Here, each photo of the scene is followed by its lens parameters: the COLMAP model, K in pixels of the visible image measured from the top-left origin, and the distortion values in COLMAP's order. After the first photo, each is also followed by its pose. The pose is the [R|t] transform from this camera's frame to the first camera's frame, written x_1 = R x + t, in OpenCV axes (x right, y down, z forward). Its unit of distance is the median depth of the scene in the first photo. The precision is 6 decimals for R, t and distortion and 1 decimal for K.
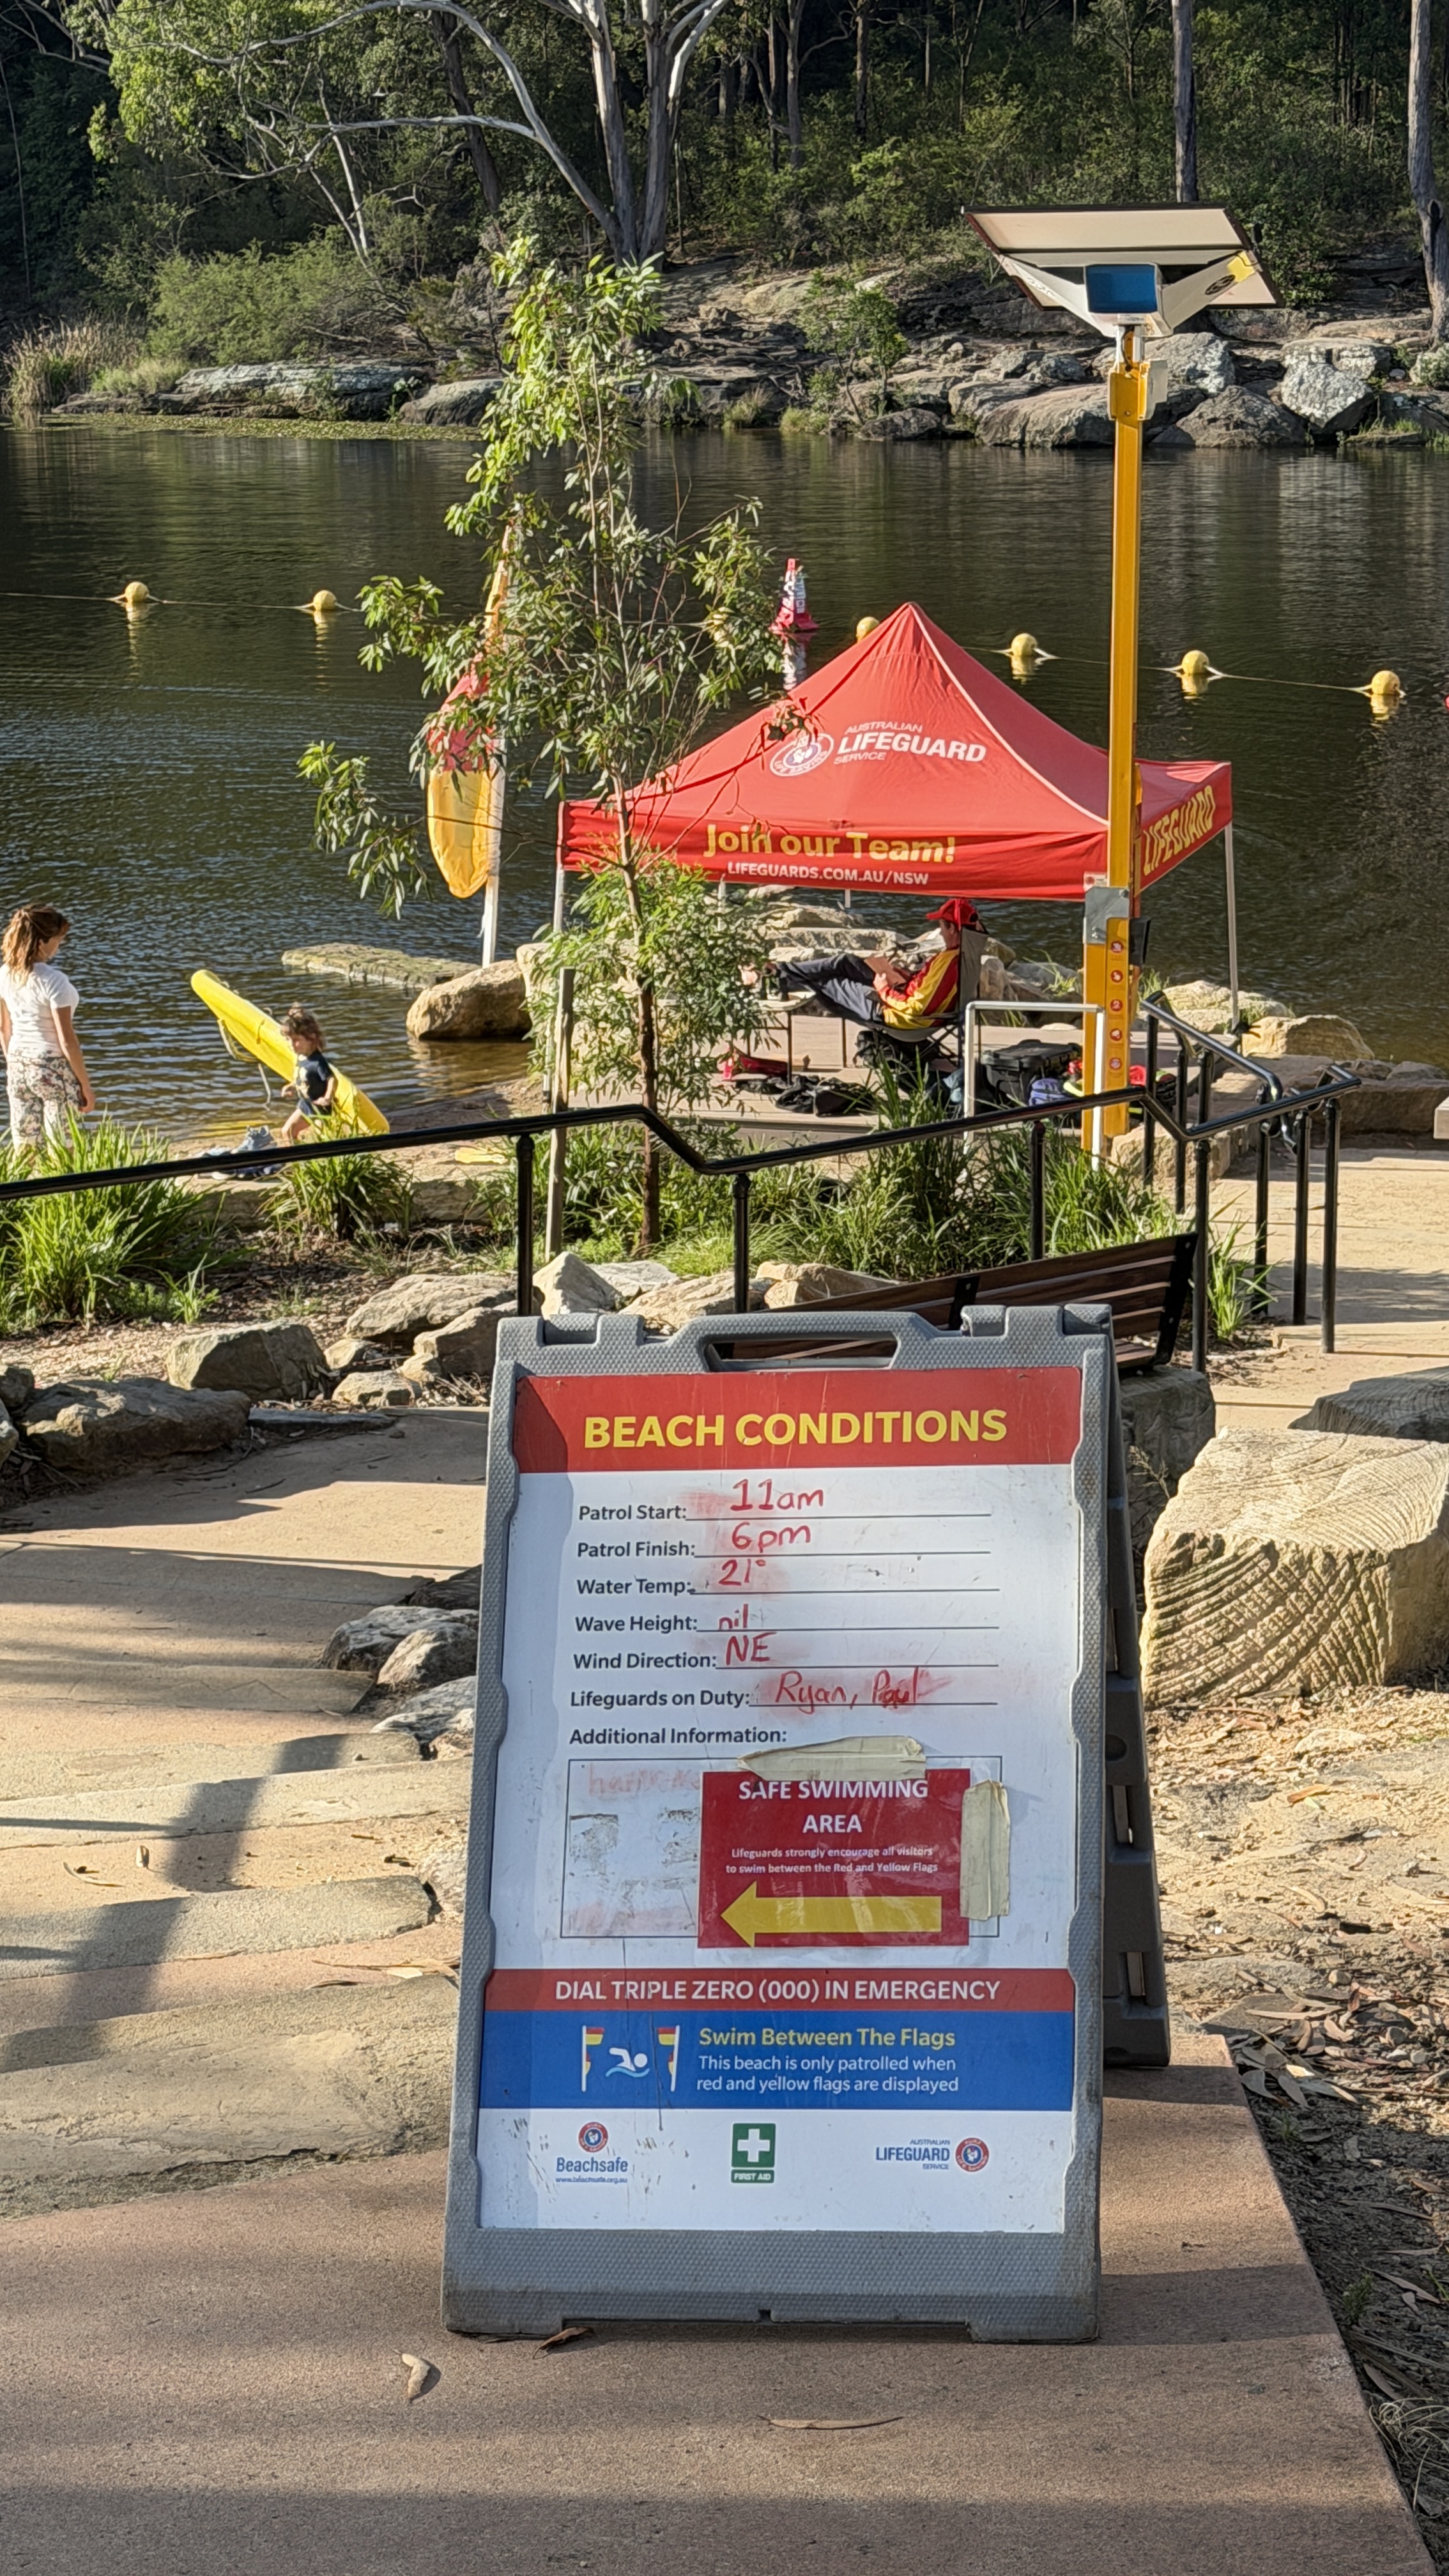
lens RADIAL K [[4711.6, 0, 725.4], [0, 4711.6, 1286.3], [0, 0, 1]] dist [0.129073, 0.000000]
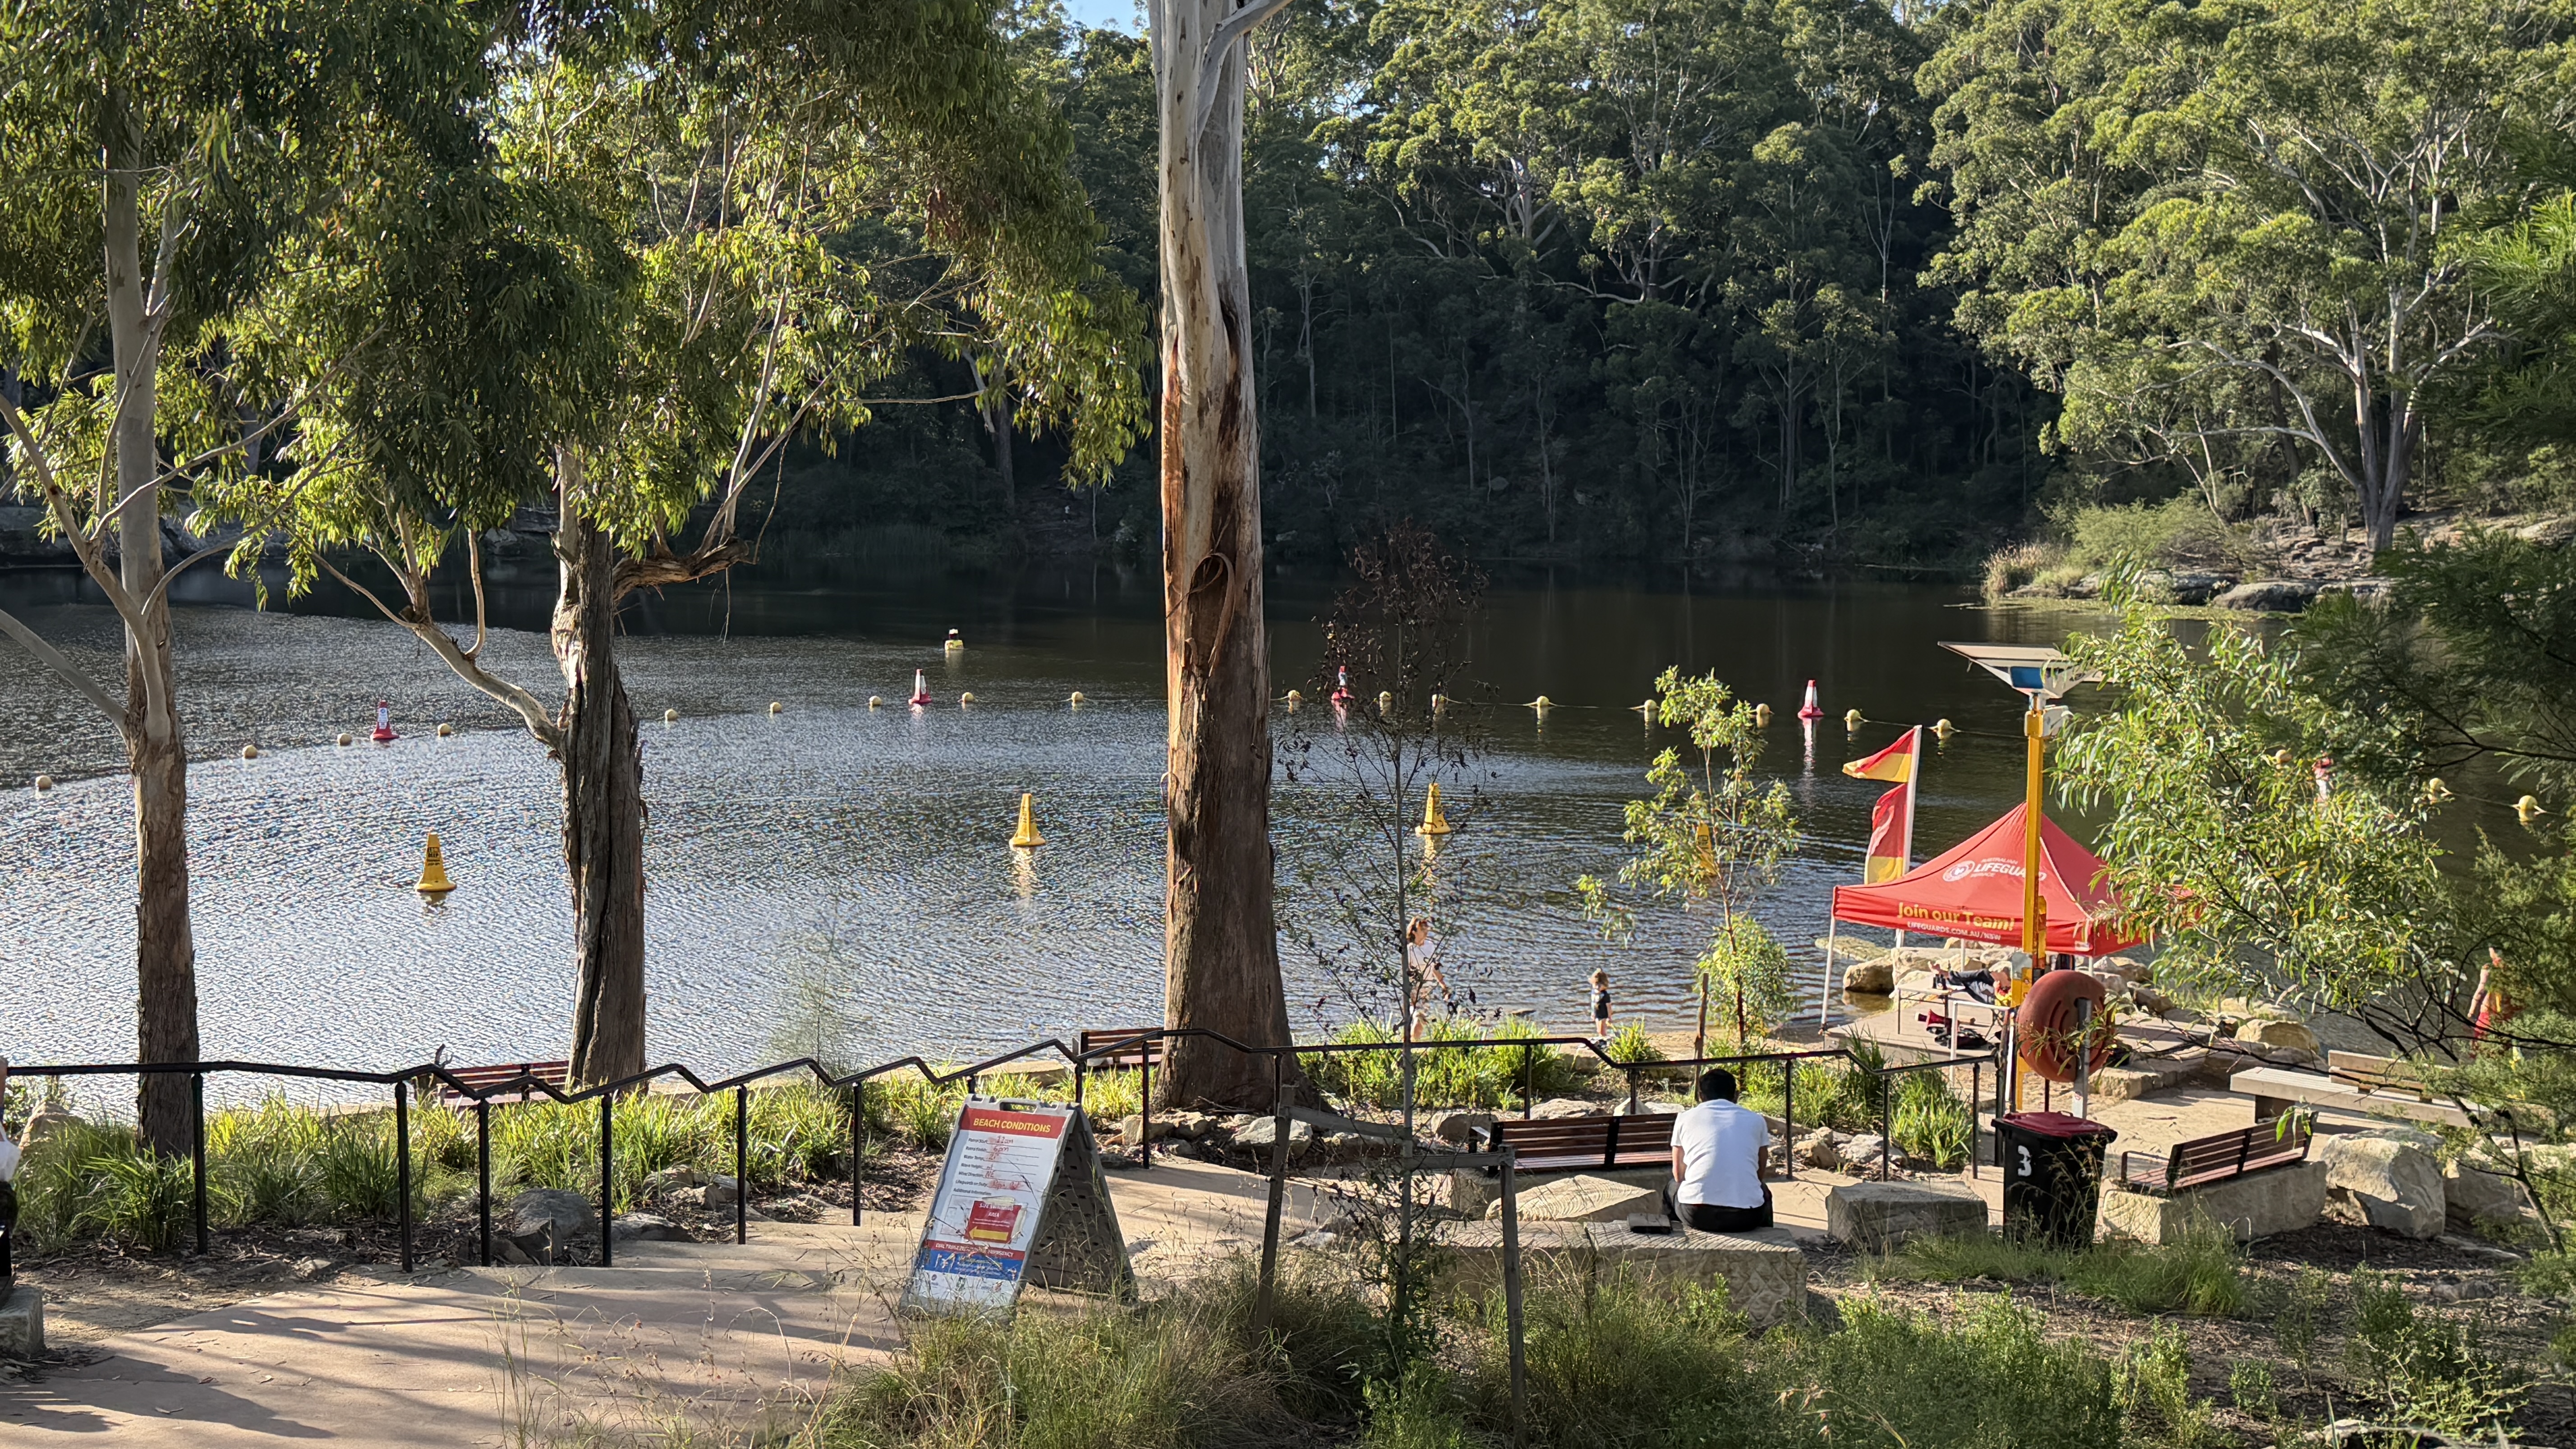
lens RADIAL K [[3021.6, 0, 1286.9], [0, 3021.6, 726.5], [0, 0, 1]] dist [0.012860, 0.000000]
pose [[0.905201, 0.046362, -0.422448, 0.086803], [-0.096120, 0.990608, -0.097246, -0.005373], [0.413972, 0.128633, 0.901155, -0.089715]]
